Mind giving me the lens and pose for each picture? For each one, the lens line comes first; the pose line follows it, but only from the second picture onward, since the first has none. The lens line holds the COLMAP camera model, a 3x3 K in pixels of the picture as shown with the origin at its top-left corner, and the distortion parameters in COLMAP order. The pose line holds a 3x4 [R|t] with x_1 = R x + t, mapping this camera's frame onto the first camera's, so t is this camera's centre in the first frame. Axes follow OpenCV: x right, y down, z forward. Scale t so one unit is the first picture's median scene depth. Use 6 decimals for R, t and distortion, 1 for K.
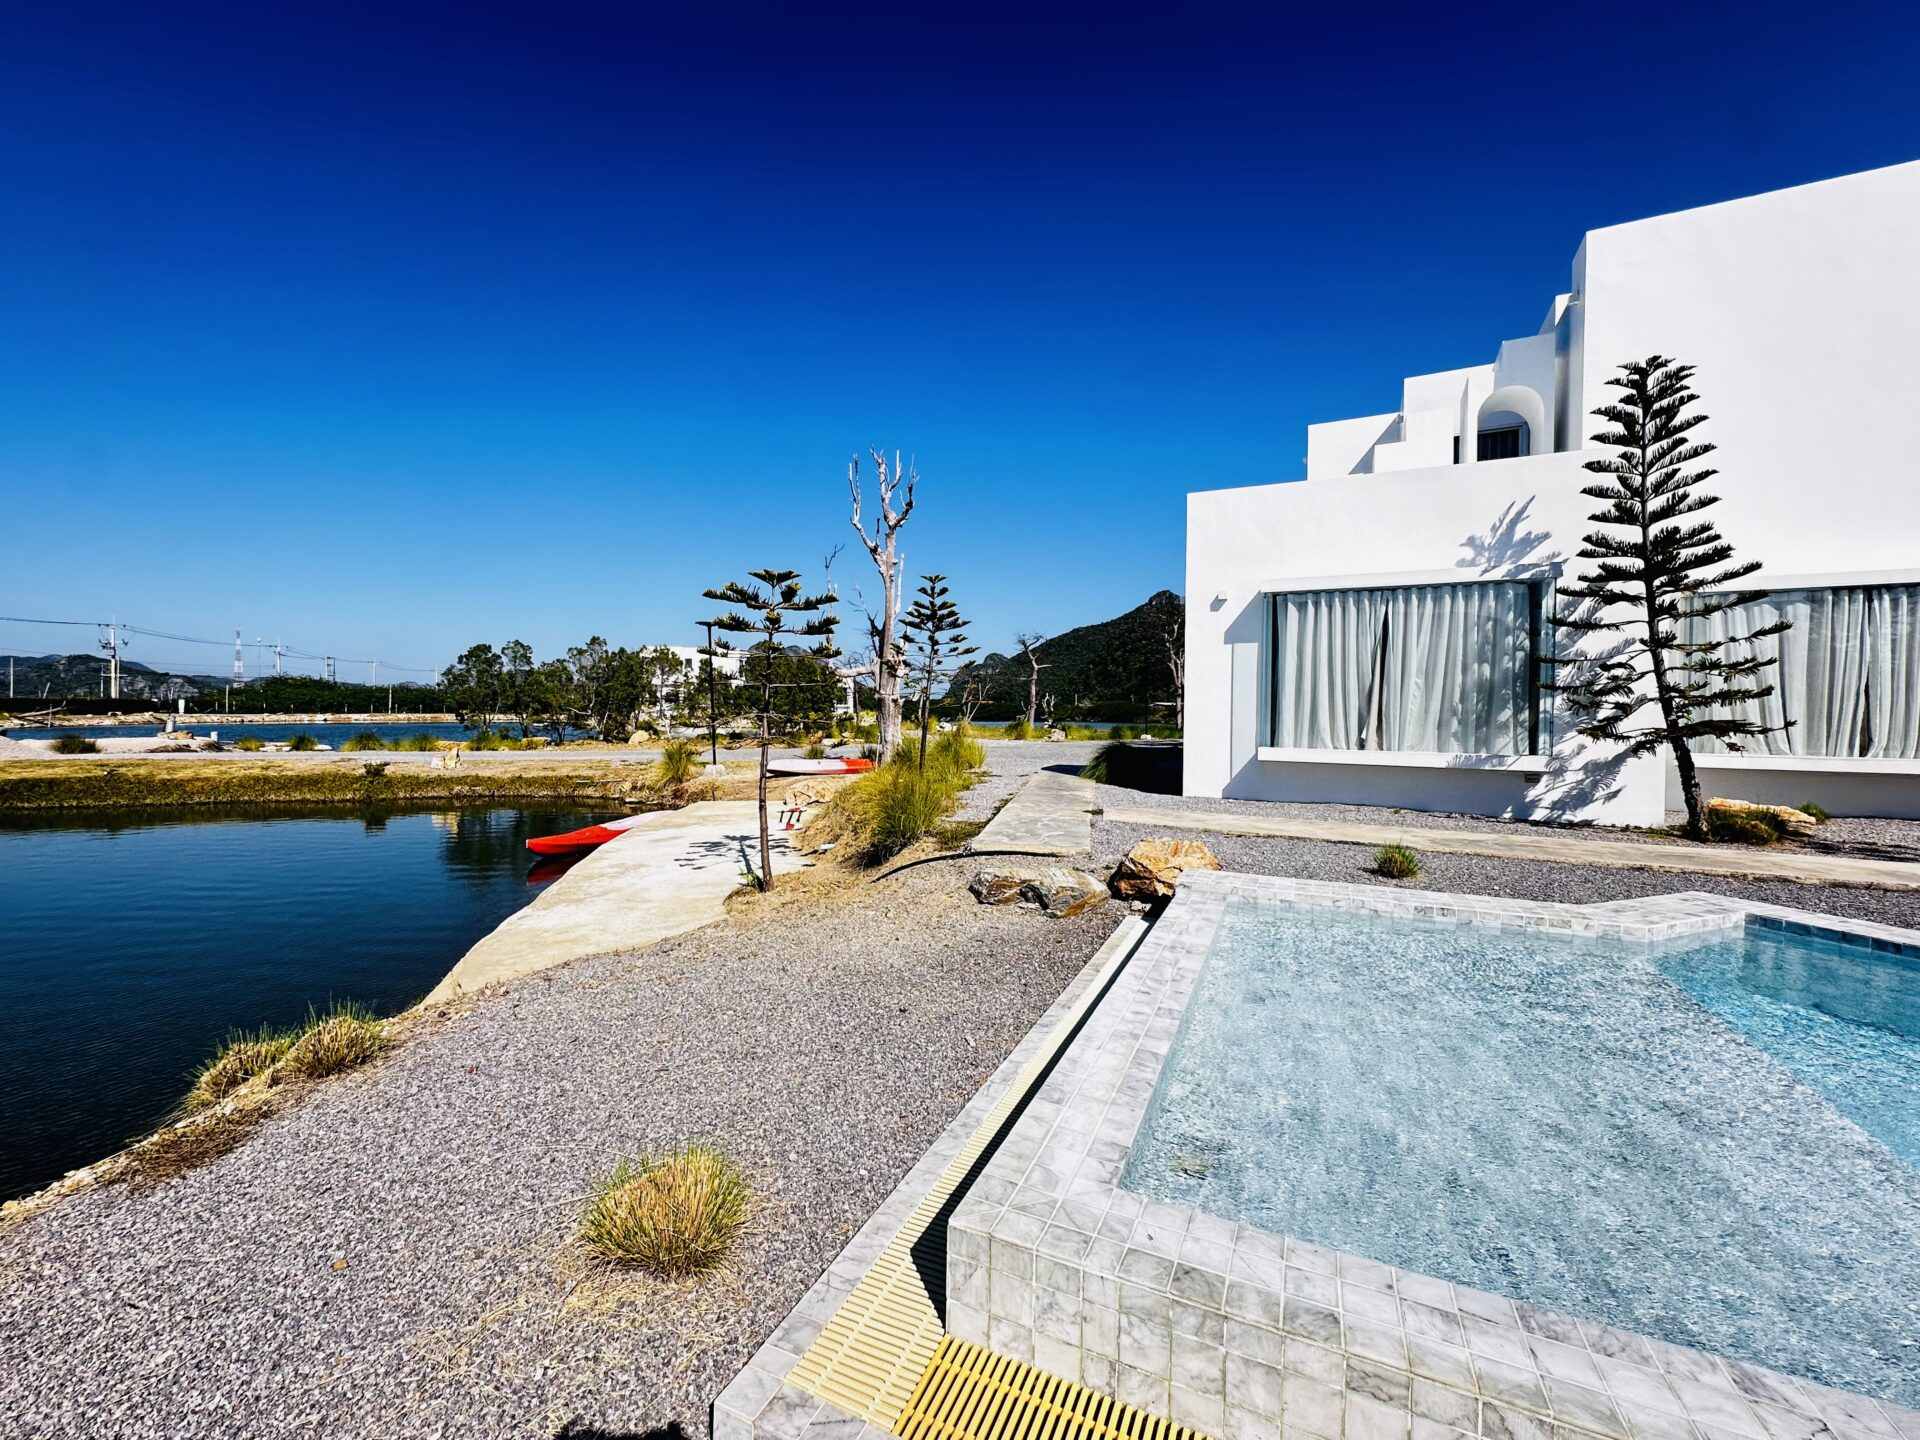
lens RADIAL K [[770.7, 0, 958.3], [0, 770.7, 722.2], [0, 0, 1]] dist [-0.005548, 0.001669]
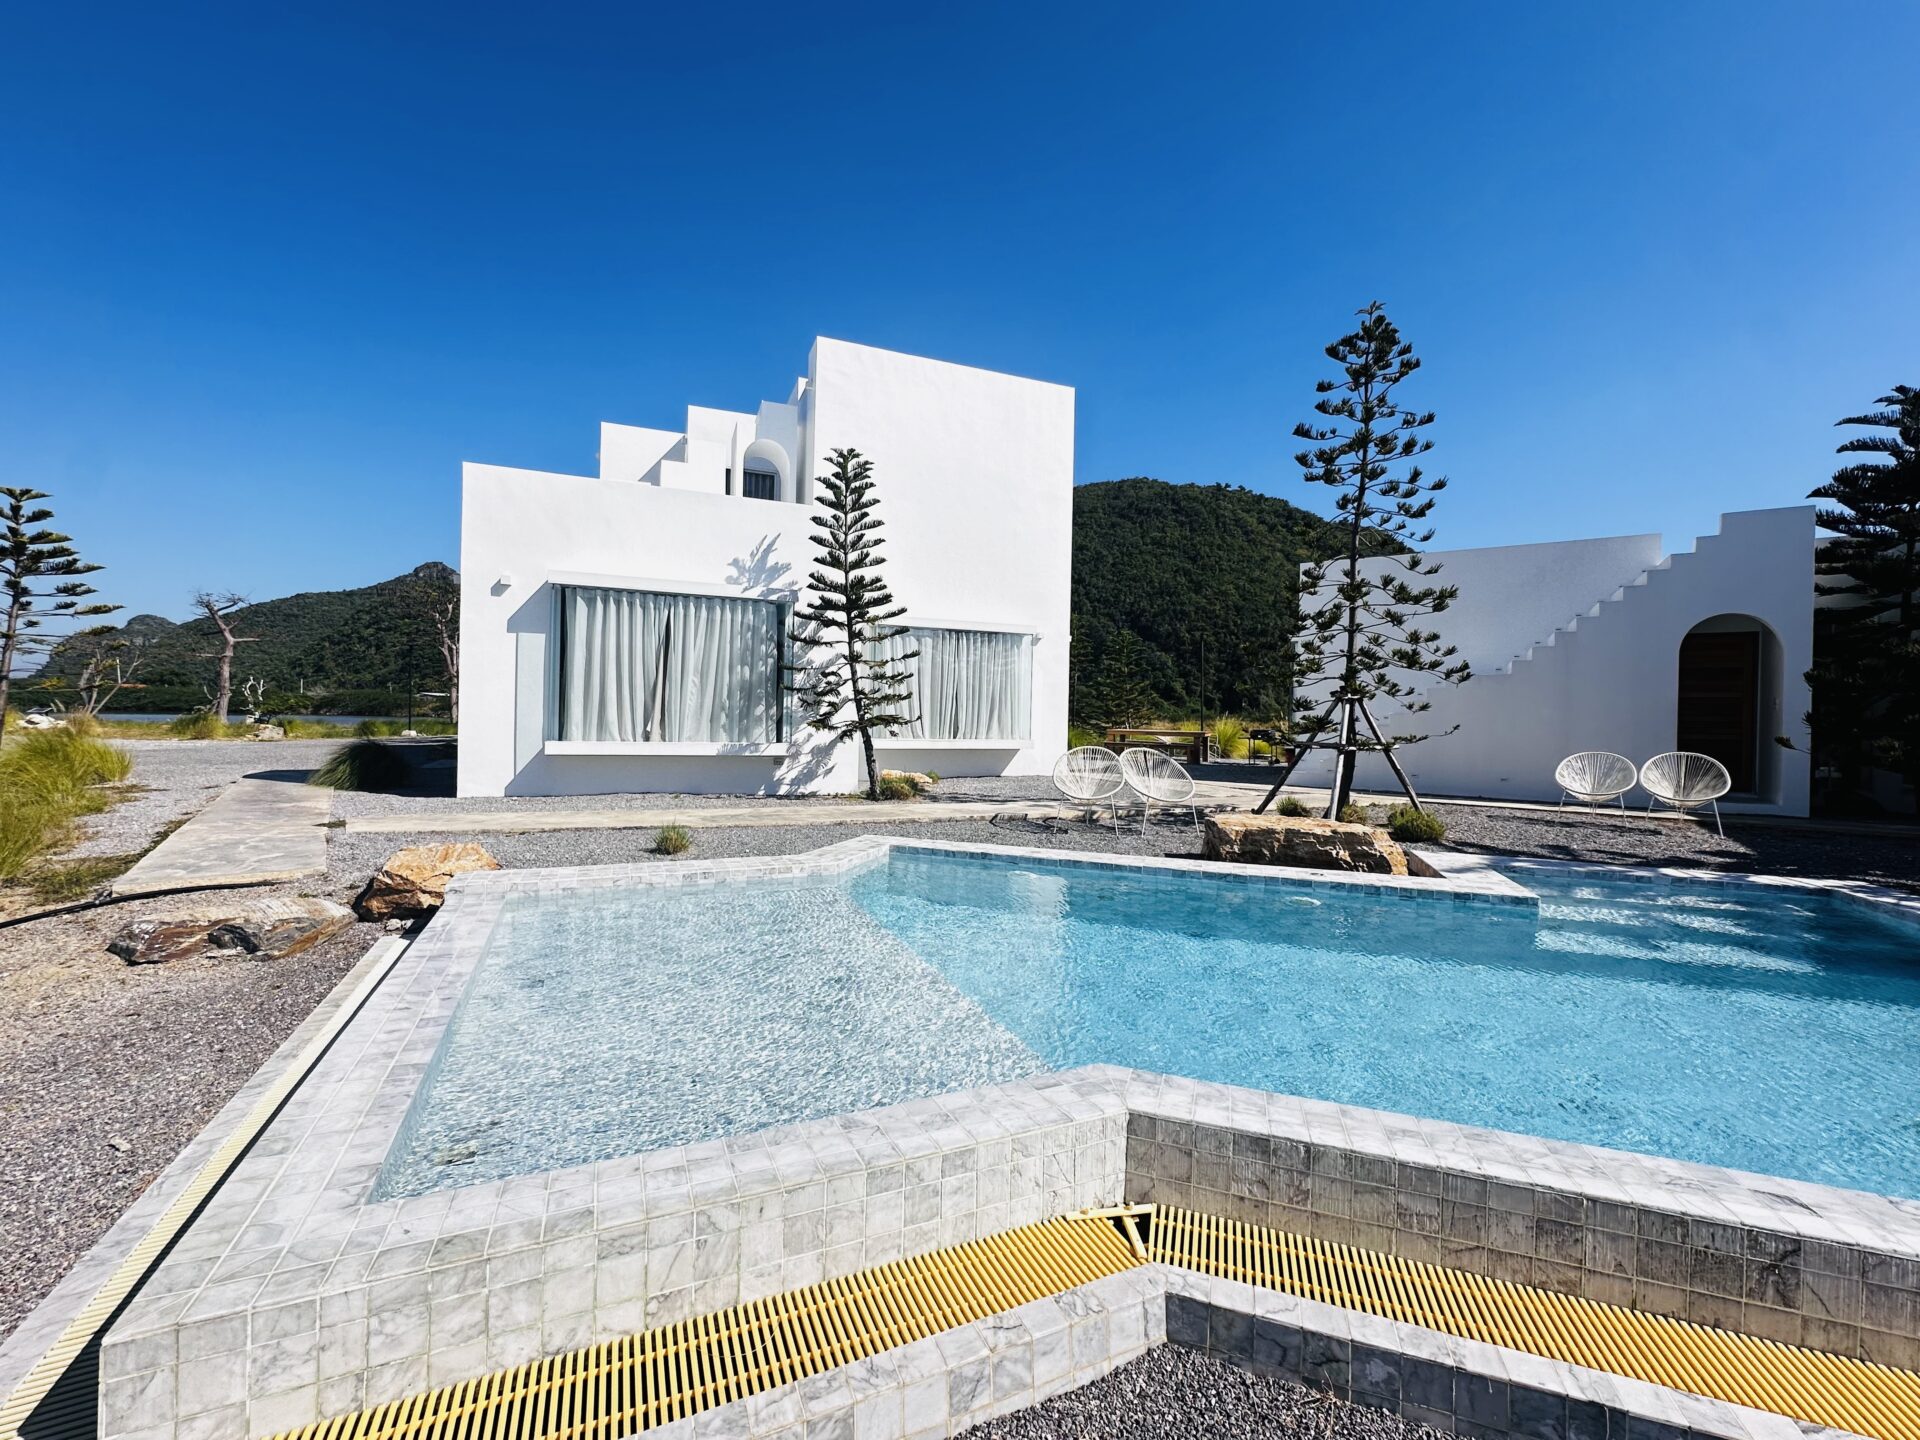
lens RADIAL K [[770.7, 0, 959.1], [0, 770.7, 720.2], [0, 0, 1]] dist [-0.005548, 0.001669]
pose [[0.652807, -0.001308, 0.757523, -0.007606], [-0.002484, 0.999989, 0.003867, 0.001050], [-0.757520, -0.004406, 0.652797, -0.040835]]
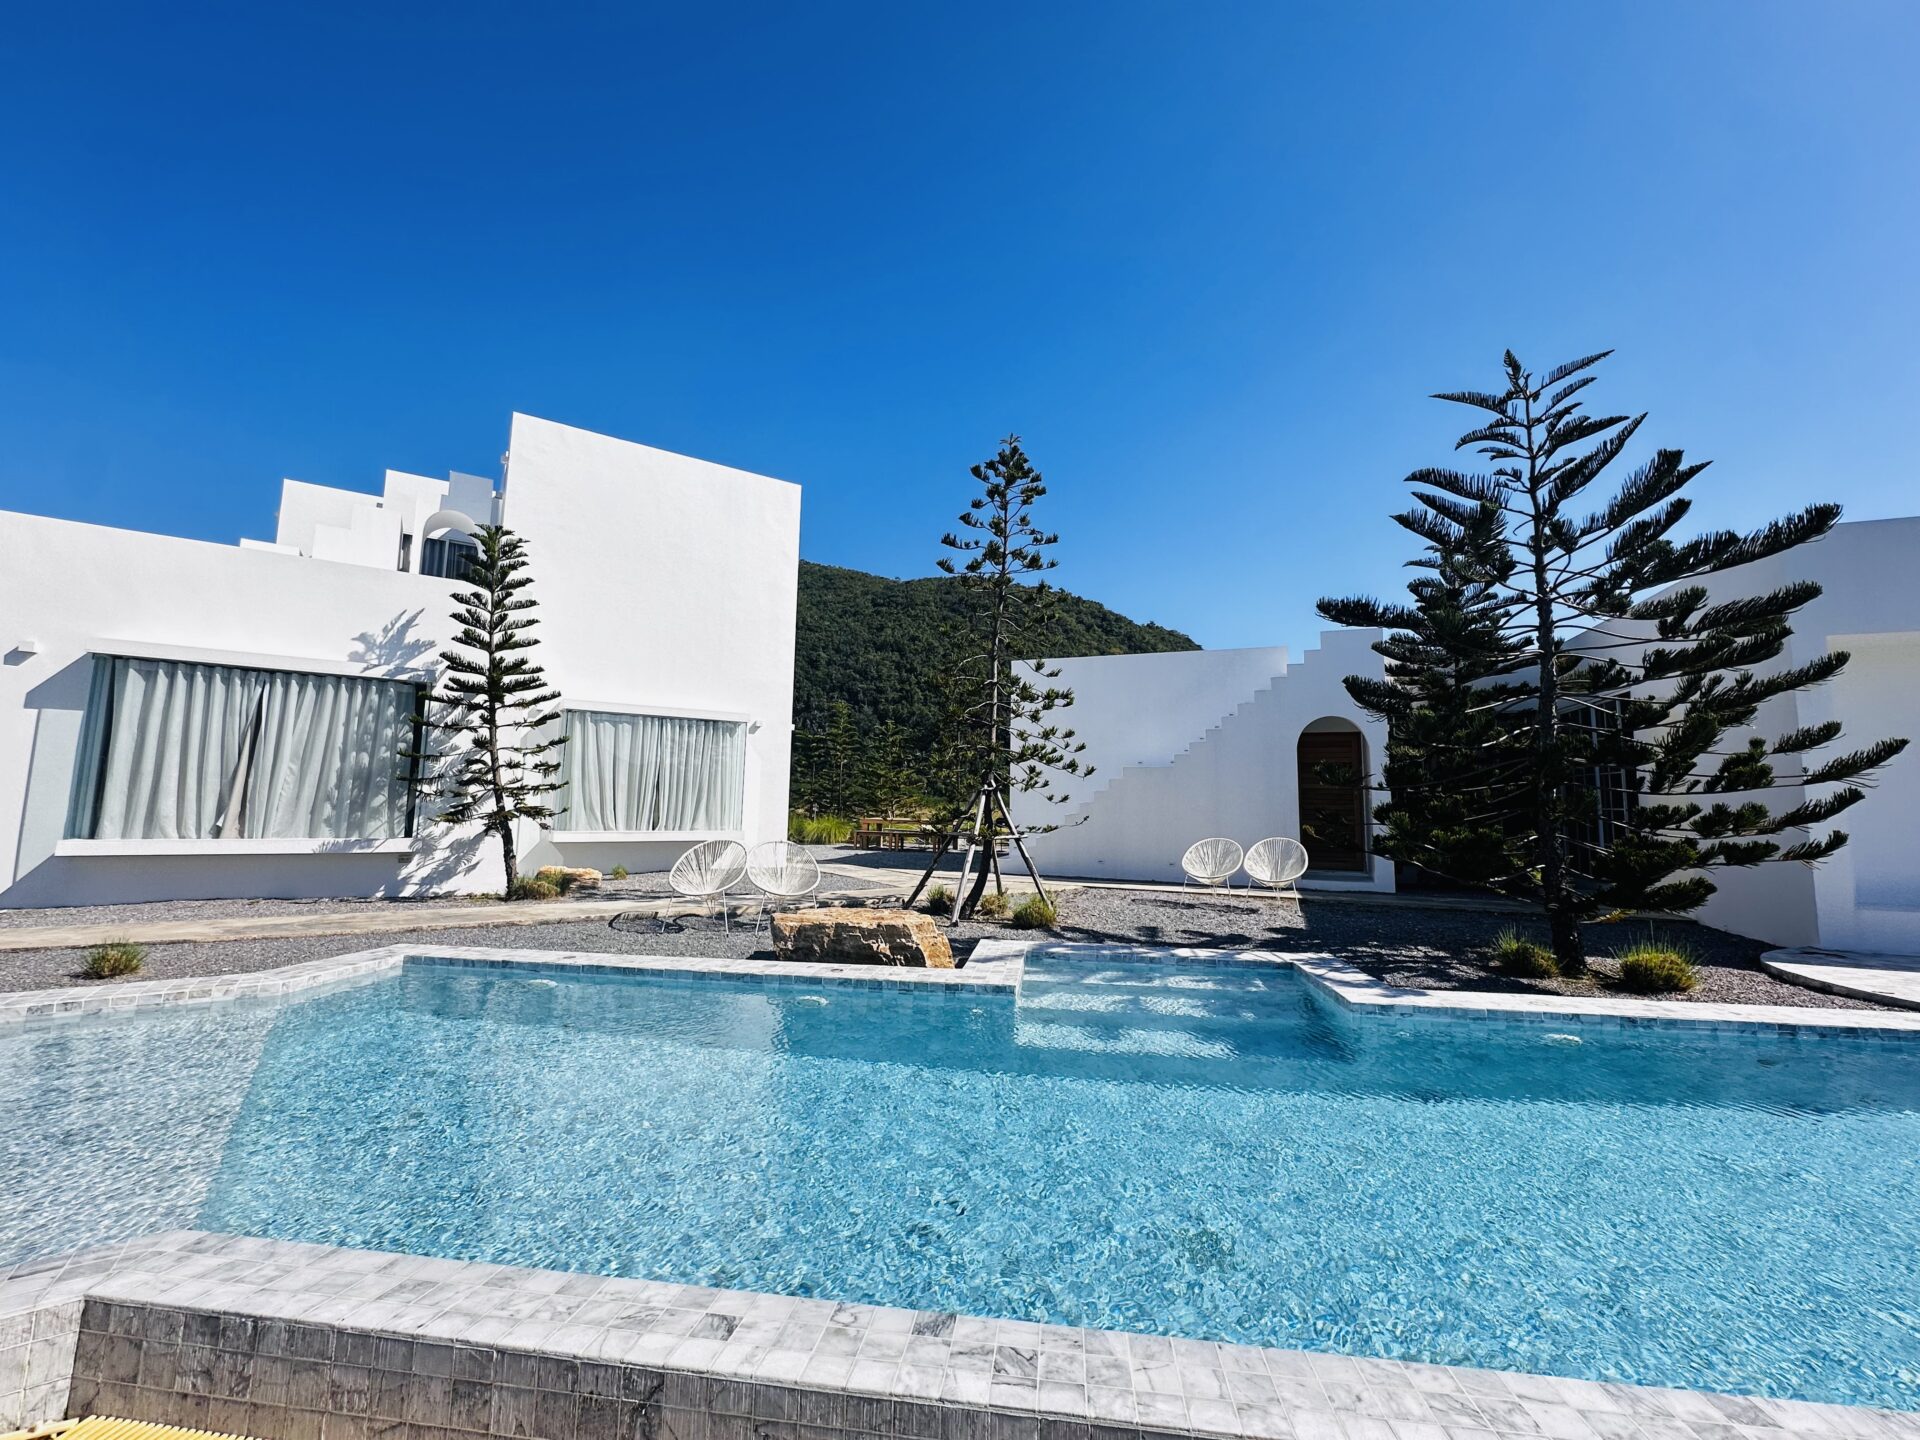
lens RADIAL K [[770.7, 0, 954.6], [0, 770.7, 720.5], [0, 0, 1]] dist [-0.005548, 0.001669]
pose [[0.481213, 0.095141, 0.871425, 0.164547], [-0.000698, 0.994134, -0.108153, -0.006455], [-0.876603, 0.051436, 0.478457, -0.277570]]
